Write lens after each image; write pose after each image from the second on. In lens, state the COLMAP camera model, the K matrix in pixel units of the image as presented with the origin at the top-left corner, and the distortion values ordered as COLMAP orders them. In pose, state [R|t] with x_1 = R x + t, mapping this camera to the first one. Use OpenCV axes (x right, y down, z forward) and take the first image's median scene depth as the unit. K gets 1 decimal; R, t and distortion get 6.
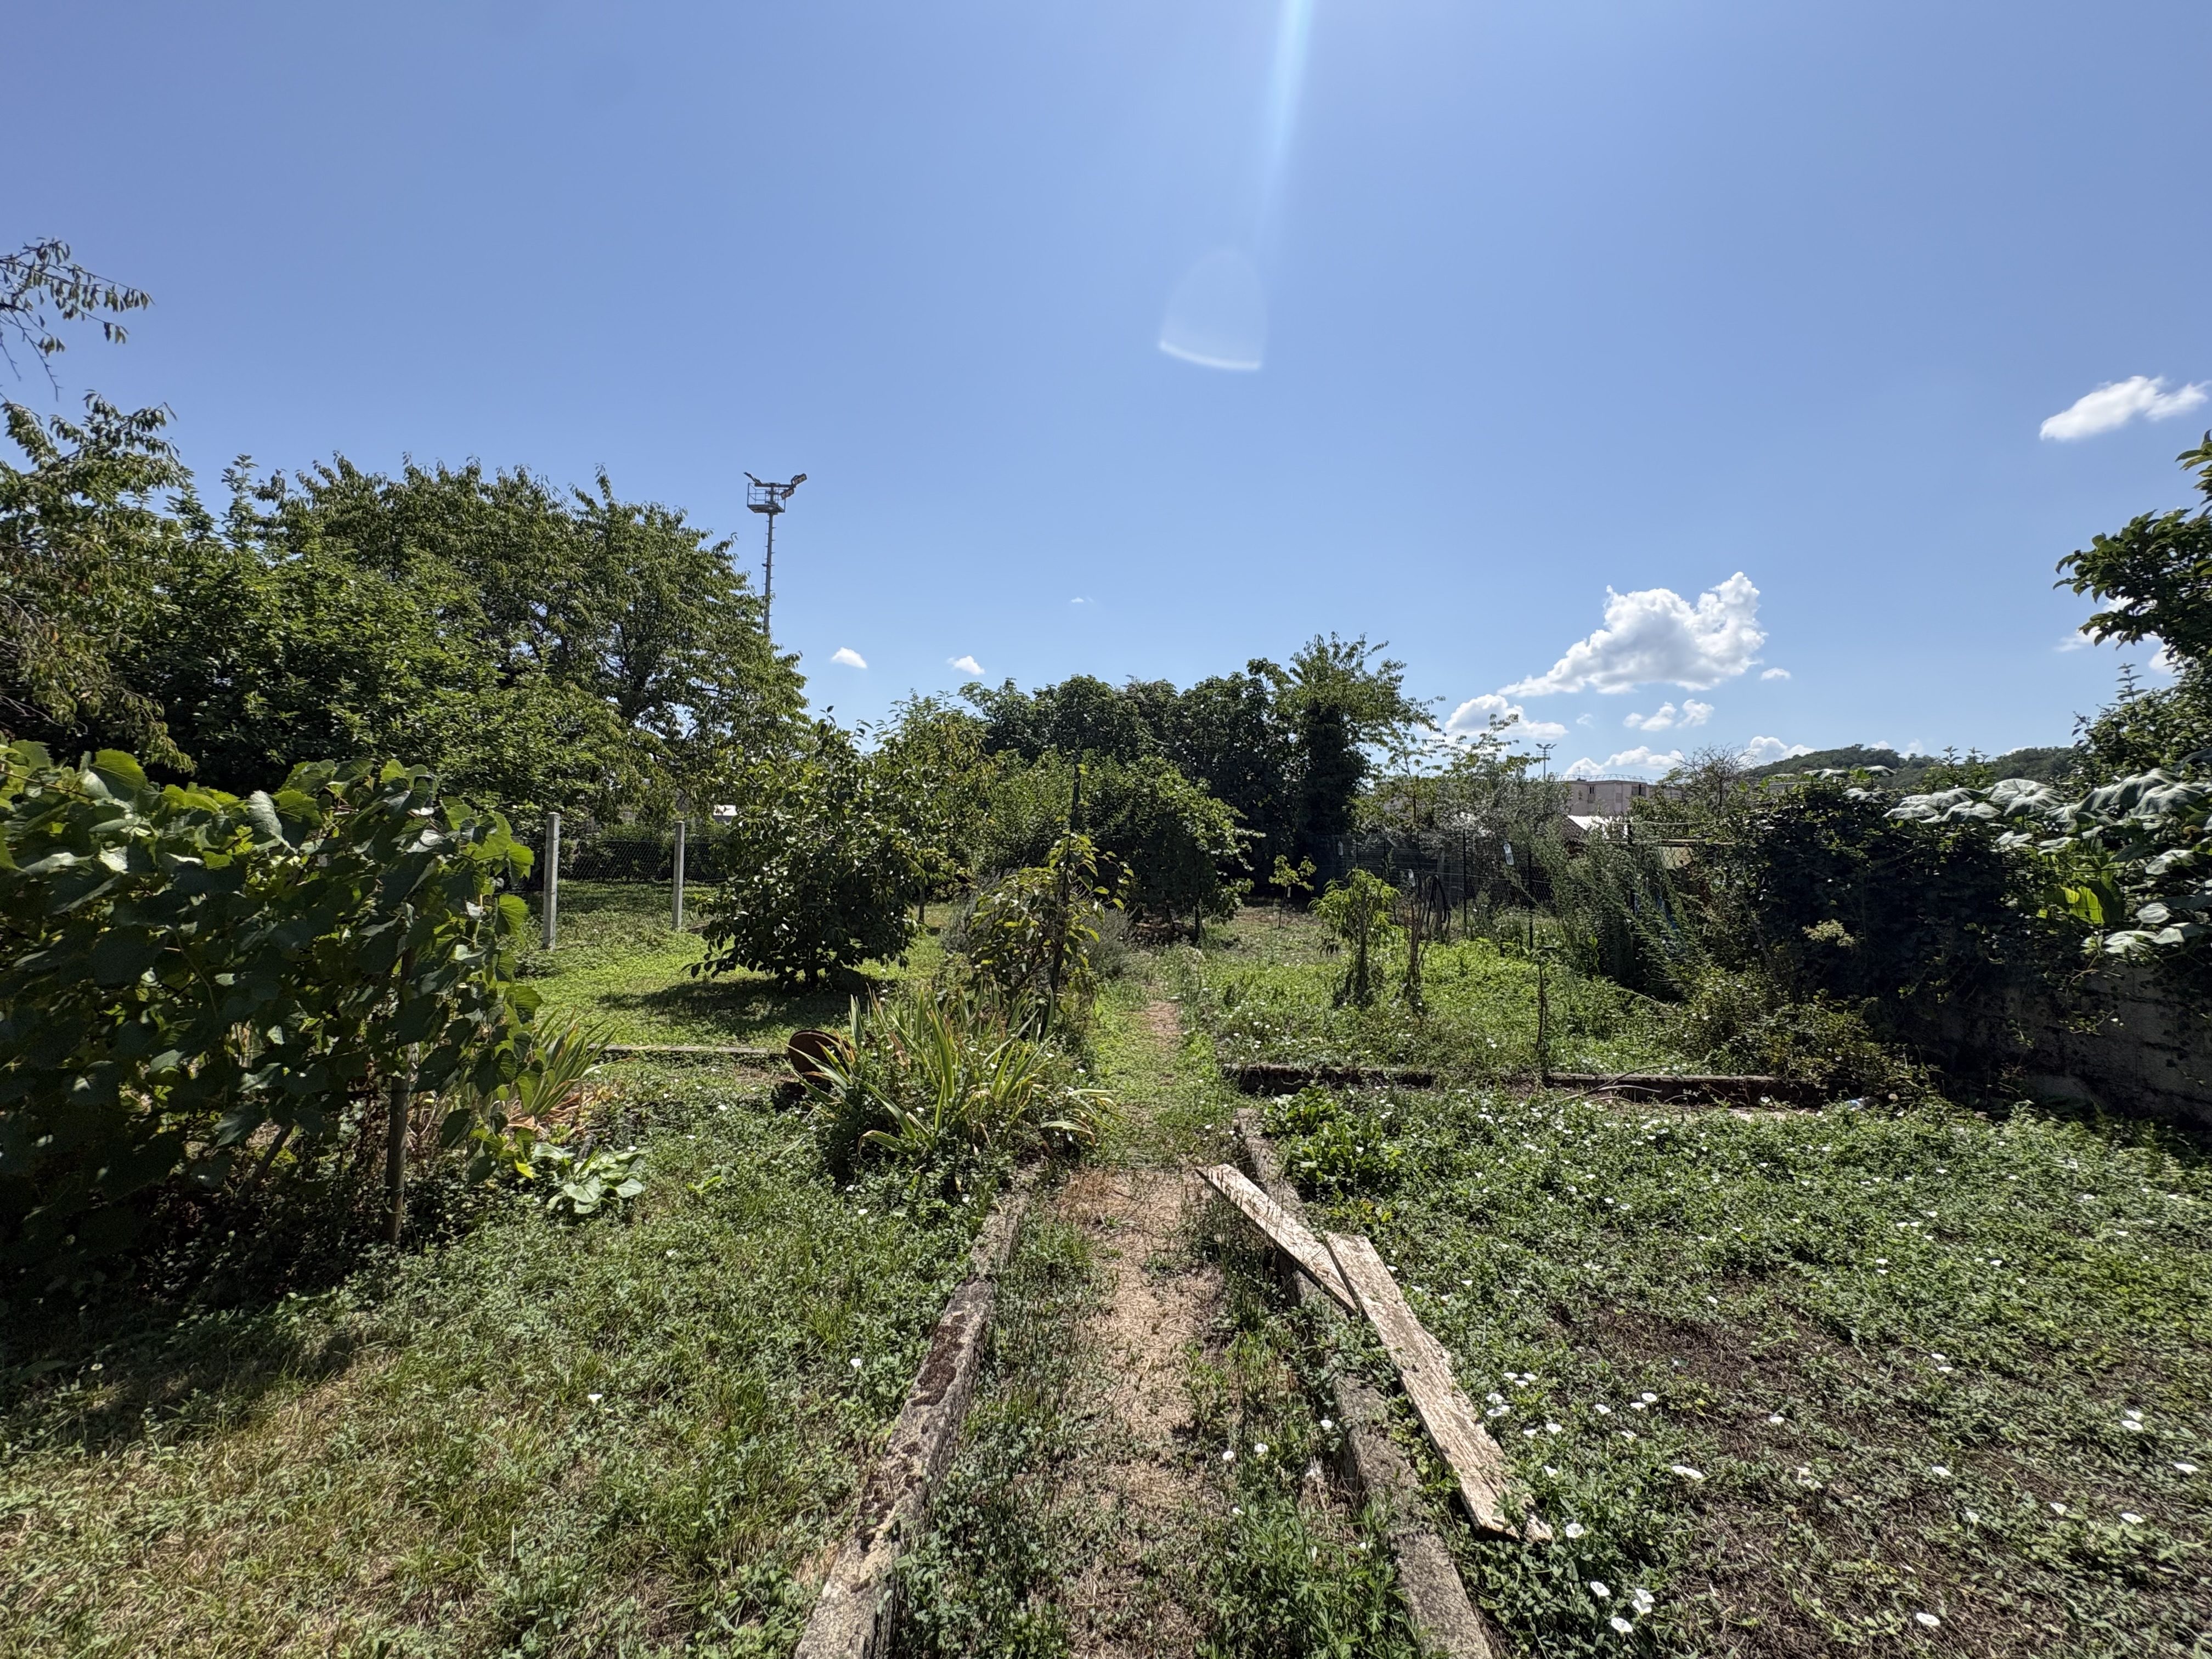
lens RADIAL K [[881.2, 0, 1102.1], [0, 881.2, 826.8], [0, 0, 1]] dist [0.001463, 0.000105]
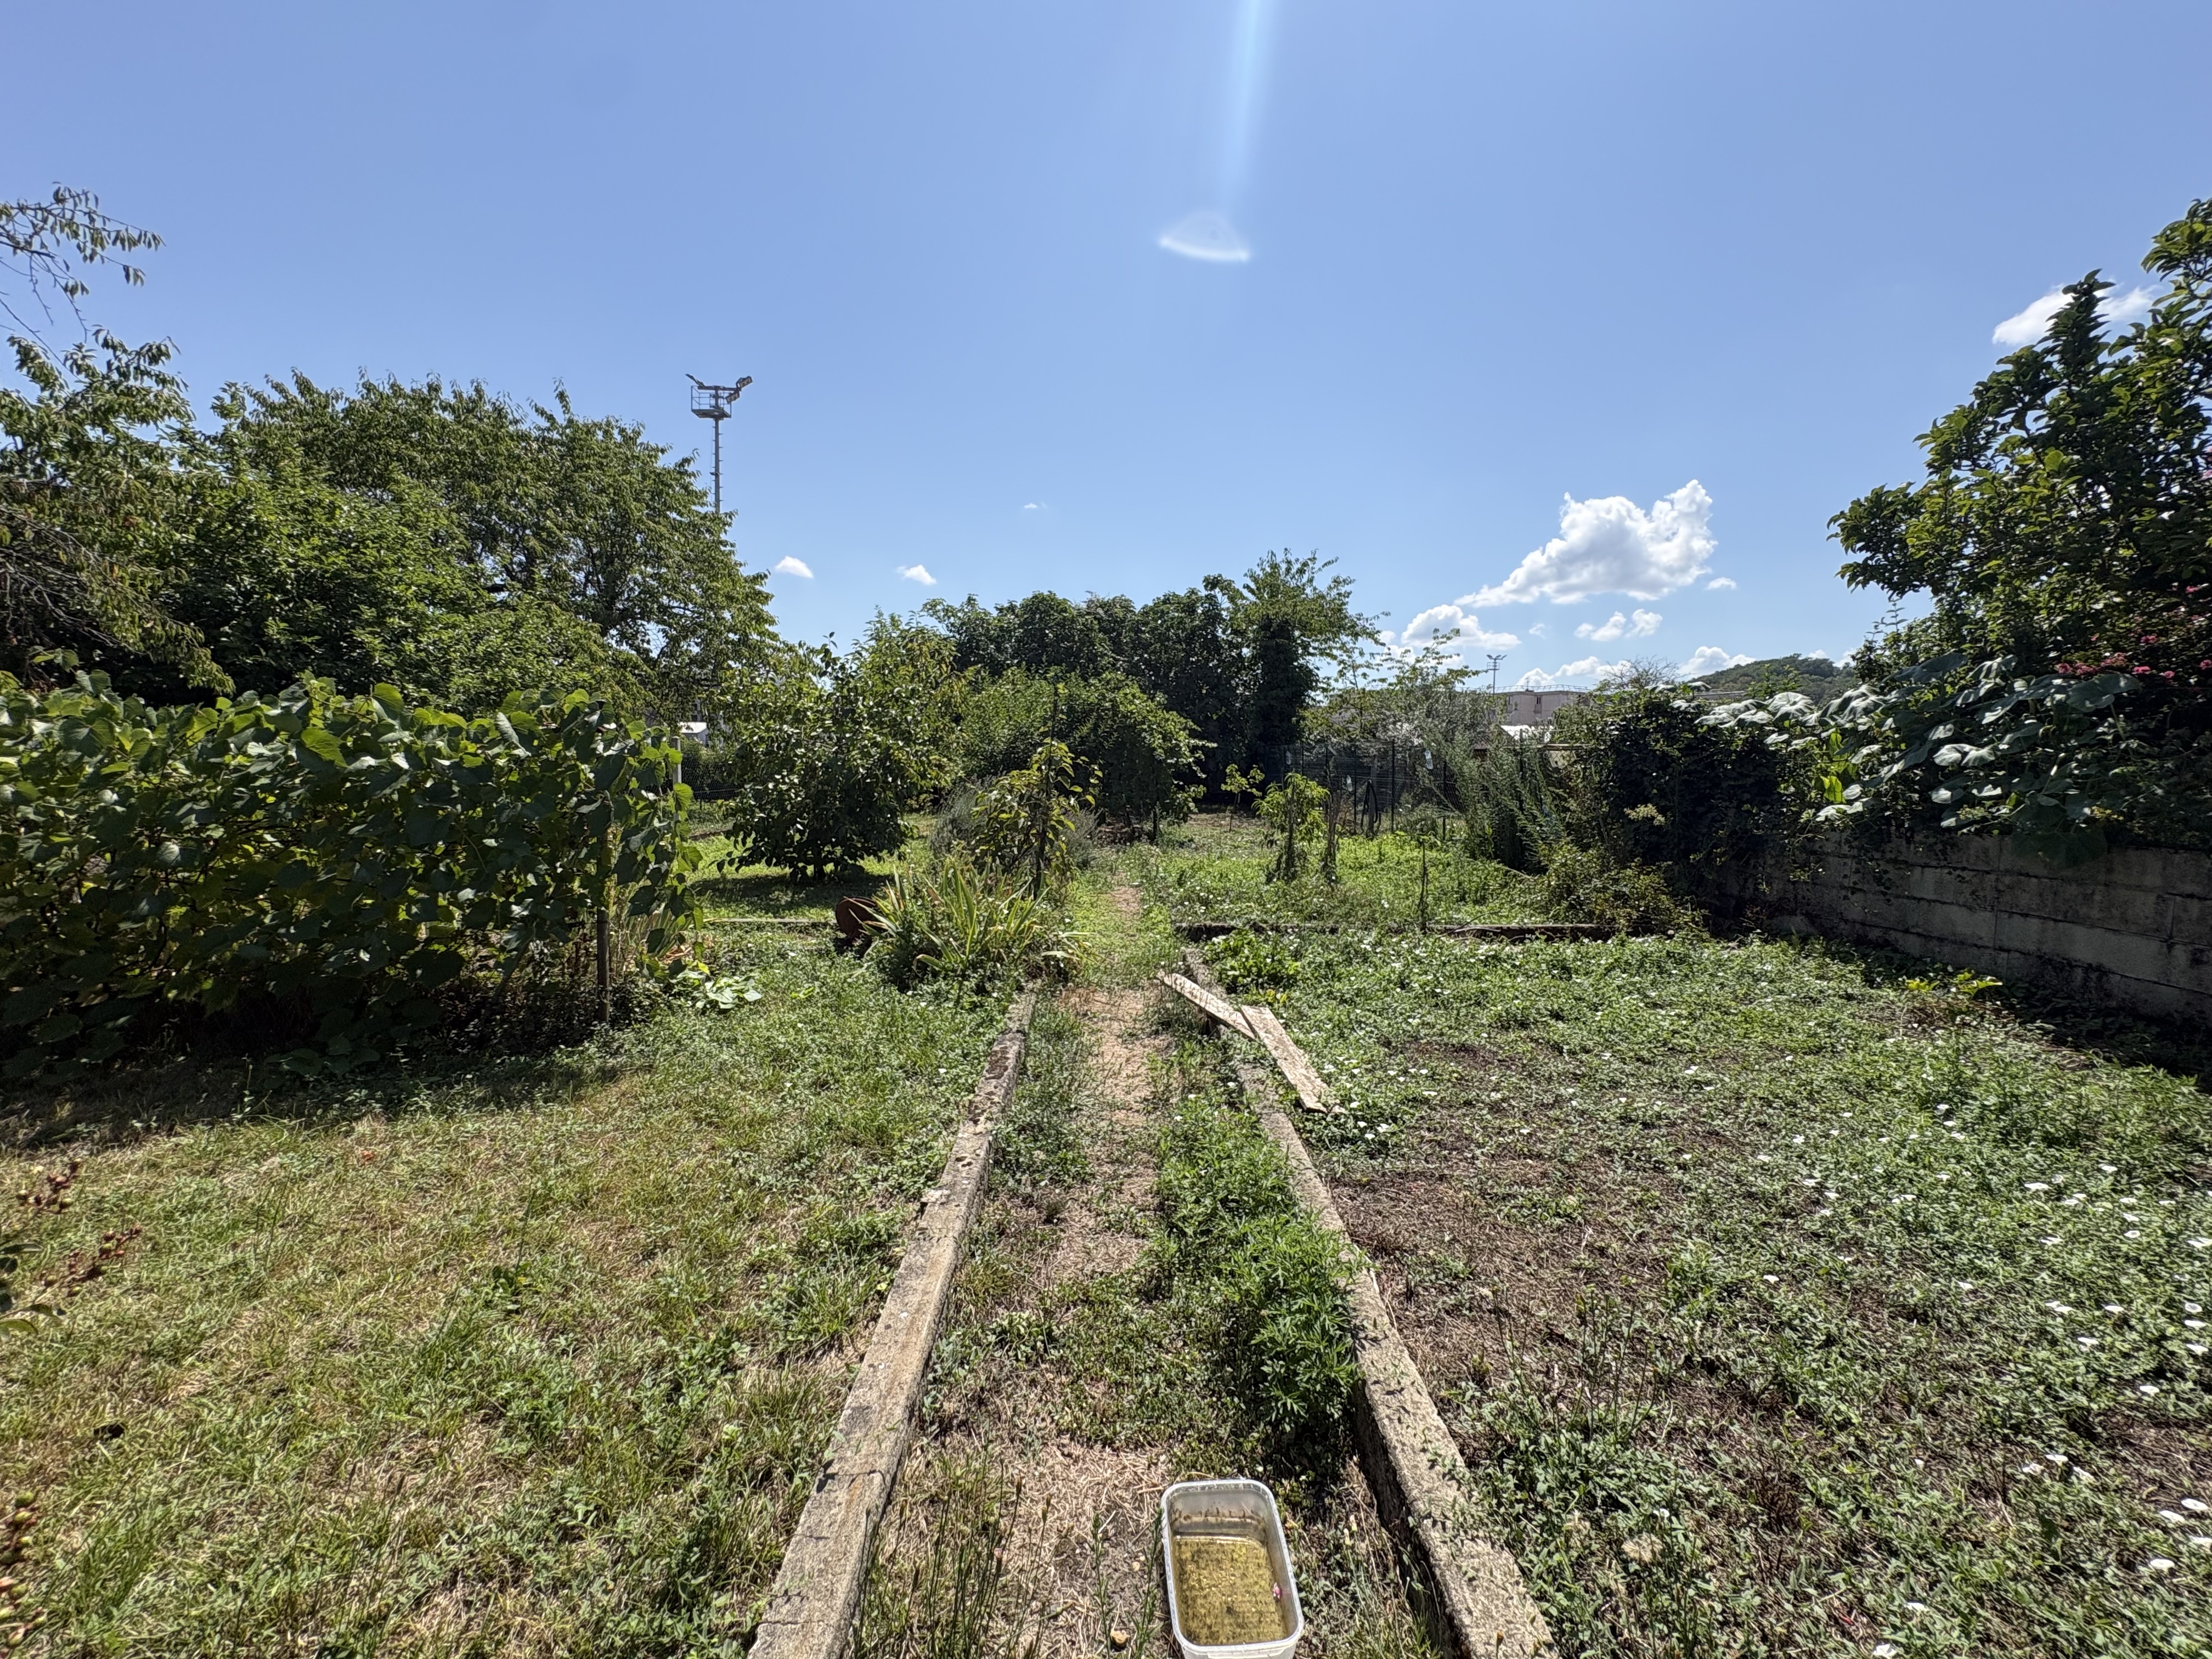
lens RADIAL K [[881.2, 0, 1101.1], [0, 881.2, 827.9], [0, 0, 1]] dist [0.001463, 0.000105]
pose [[0.998874, -0.013255, 0.045543, -0.016084], [0.008707, 0.995084, 0.098648, 0.004281], [-0.046627, -0.098141, 0.994080, -0.153757]]
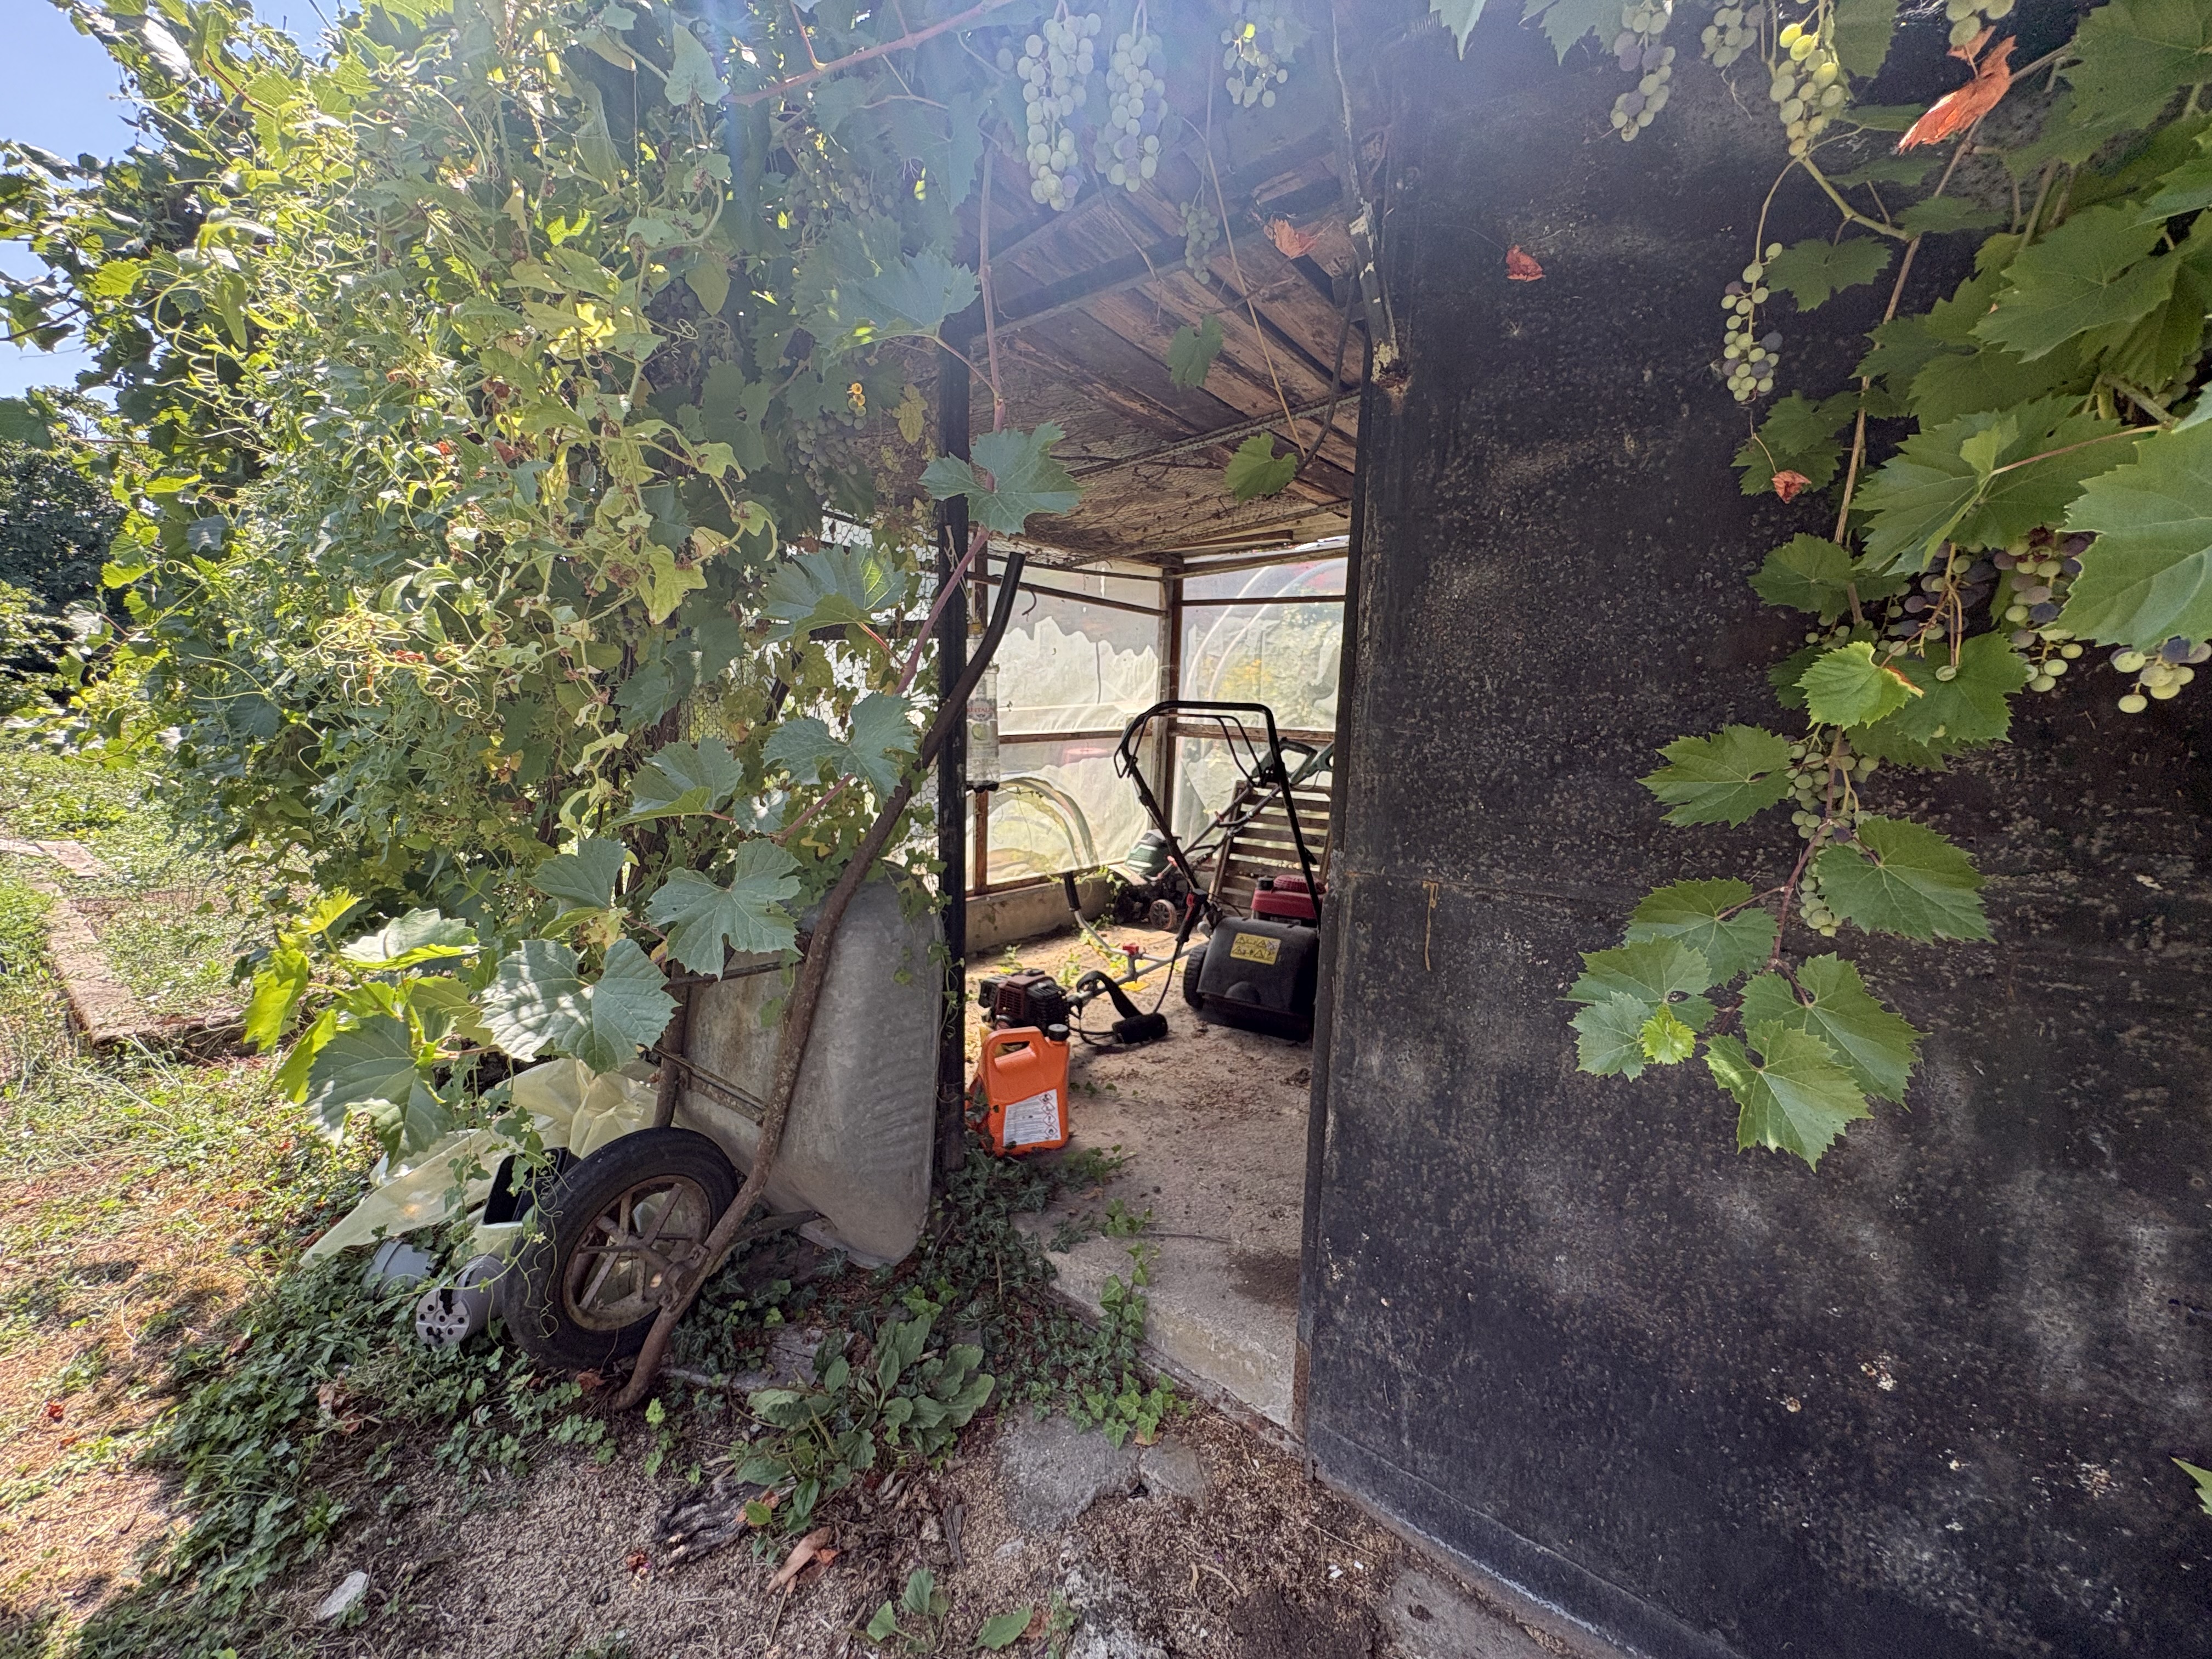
lens RADIAL K [[881.2, 0, 1096.7], [0, 881.2, 829.0], [0, 0, 1]] dist [0.001463, 0.000105]
pose [[0.554580, -0.128776, 0.822106, -0.005257], [-0.042763, 0.982237, 0.182706, 0.009006], [-0.831031, -0.136481, 0.539222, -0.594105]]
